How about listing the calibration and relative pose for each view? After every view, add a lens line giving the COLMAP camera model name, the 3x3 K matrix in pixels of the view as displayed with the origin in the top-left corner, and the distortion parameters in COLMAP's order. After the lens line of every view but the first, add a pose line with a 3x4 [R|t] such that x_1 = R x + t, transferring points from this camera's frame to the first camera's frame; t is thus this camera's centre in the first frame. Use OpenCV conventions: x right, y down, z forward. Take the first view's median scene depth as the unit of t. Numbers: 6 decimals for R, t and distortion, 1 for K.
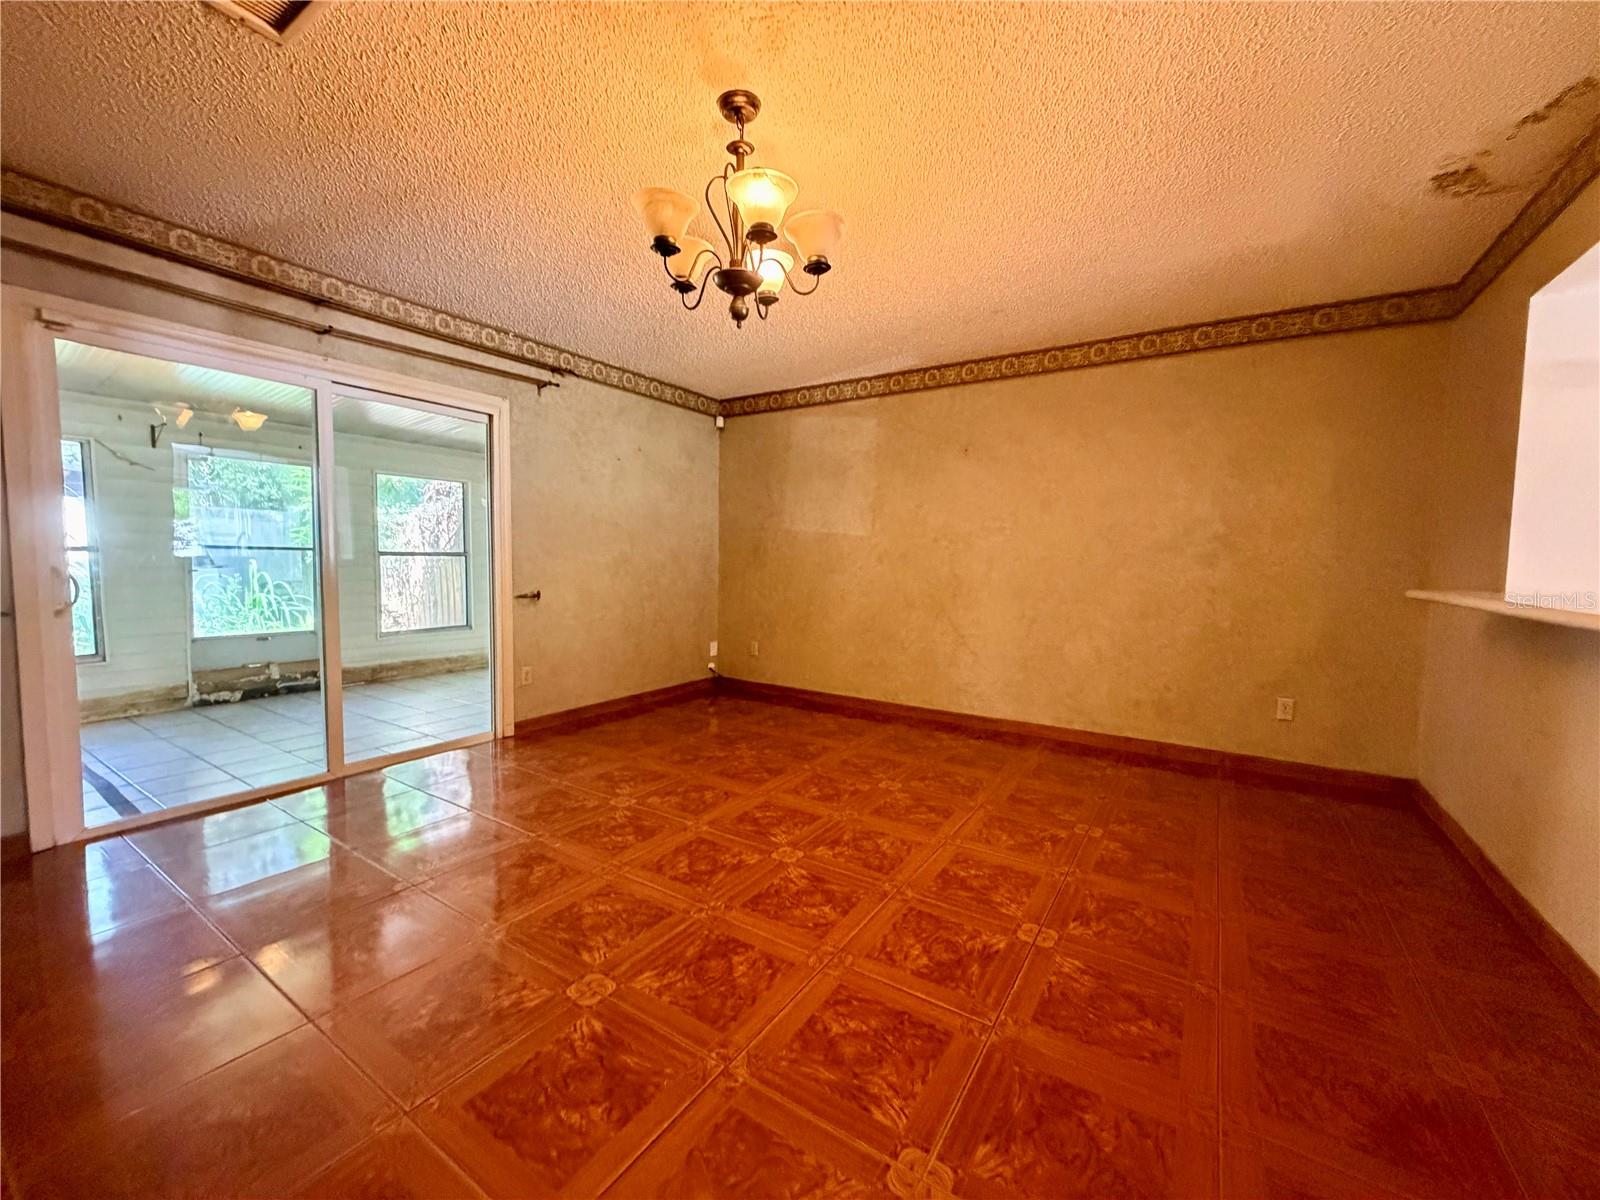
lens RADIAL K [[640.4, 0, 792.0], [0, 640.4, 602.3], [0, 0, 1]] dist [0.000420, 0.000132]
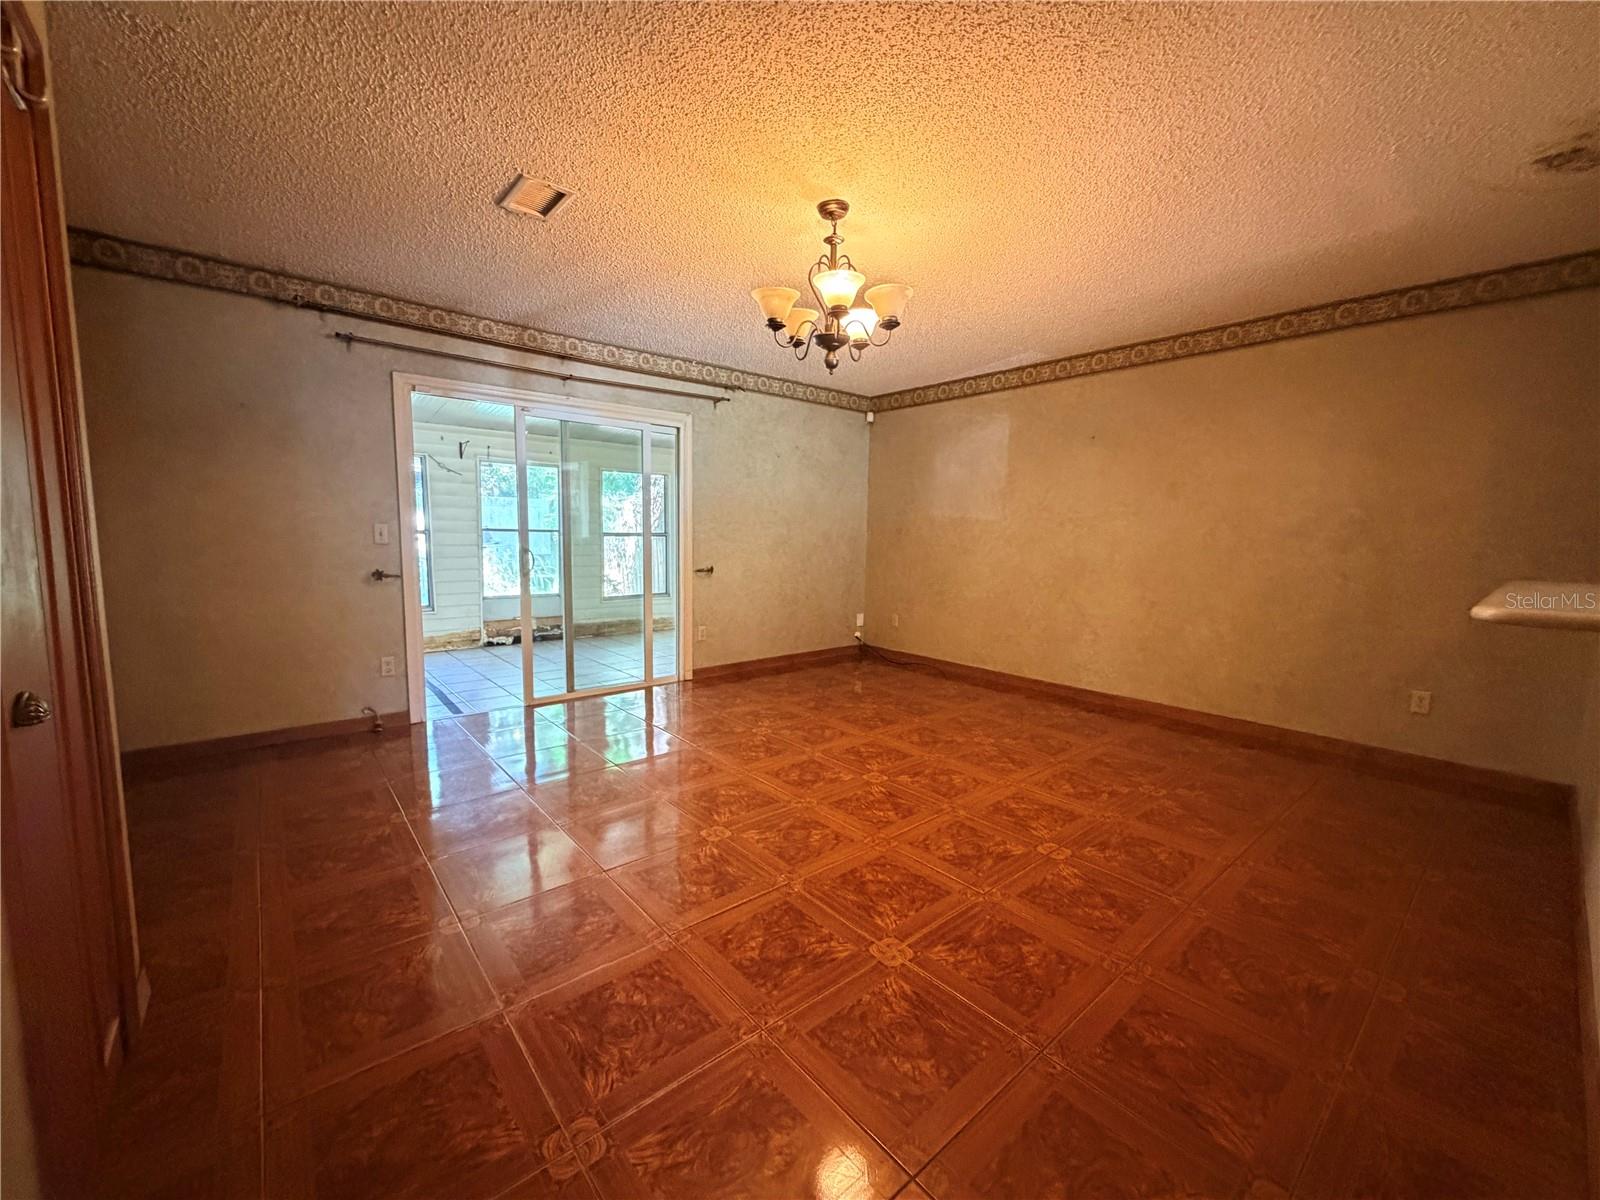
lens RADIAL K [[640.4, 0, 792.0], [0, 640.4, 602.3], [0, 0, 1]] dist [0.000420, 0.000132]
pose [[0.957648, 0.031713, -0.286190, 0.121559], [-0.020895, 0.998950, 0.040773, -0.002095], [0.287182, -0.033067, 0.957305, -0.166716]]
